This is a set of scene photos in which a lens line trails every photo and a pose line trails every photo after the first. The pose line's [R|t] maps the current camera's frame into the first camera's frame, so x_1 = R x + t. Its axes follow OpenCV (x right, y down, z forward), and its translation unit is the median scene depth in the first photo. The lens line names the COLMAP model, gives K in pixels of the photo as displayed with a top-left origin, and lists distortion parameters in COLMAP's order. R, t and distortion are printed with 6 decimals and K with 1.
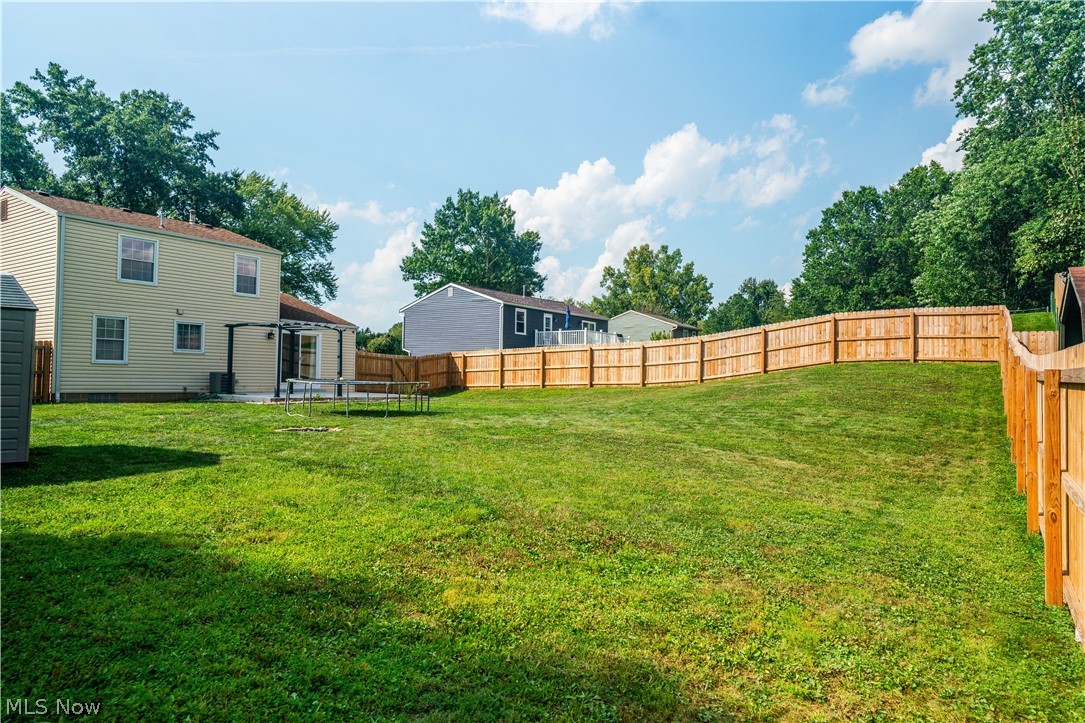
lens RADIAL K [[718.3, 0, 543.1], [0, 718.3, 356.9], [0, 0, 1]] dist [0.004151, 0.013922]
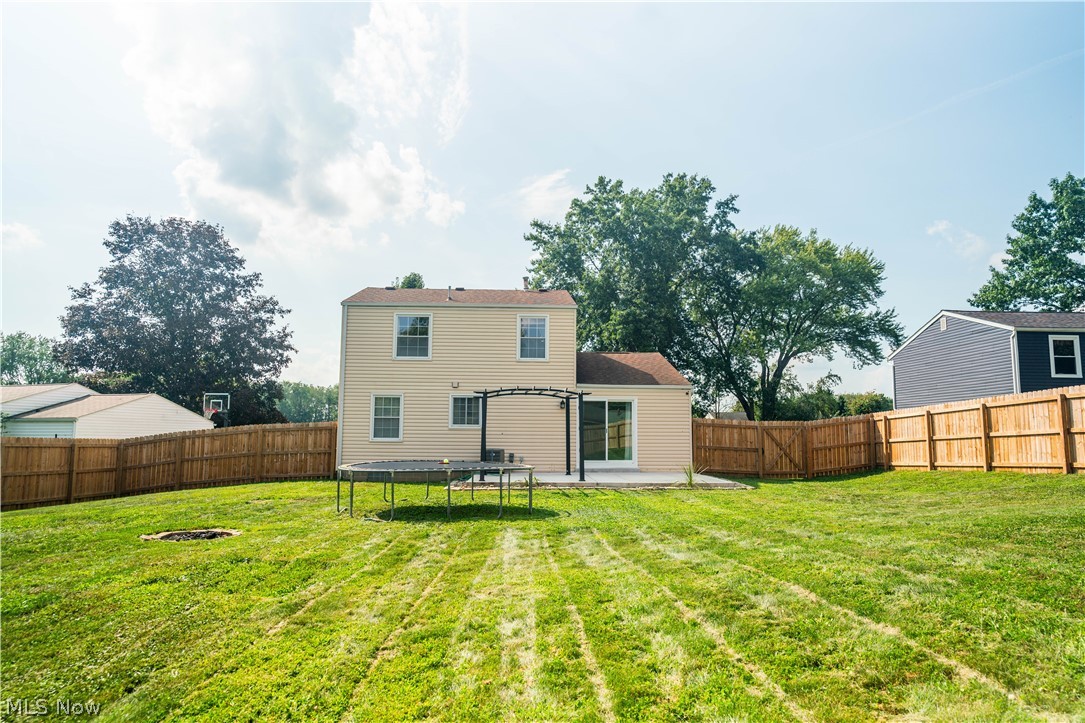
lens RADIAL K [[718.3, 0, 560.6], [0, 718.3, 364.3], [0, 0, 1]] dist [0.004151, 0.013922]
pose [[0.633656, -0.094039, -0.767878, 0.210310], [0.031469, 0.994896, -0.095873, 0.003457], [0.772975, 0.036586, 0.633381, 0.355919]]
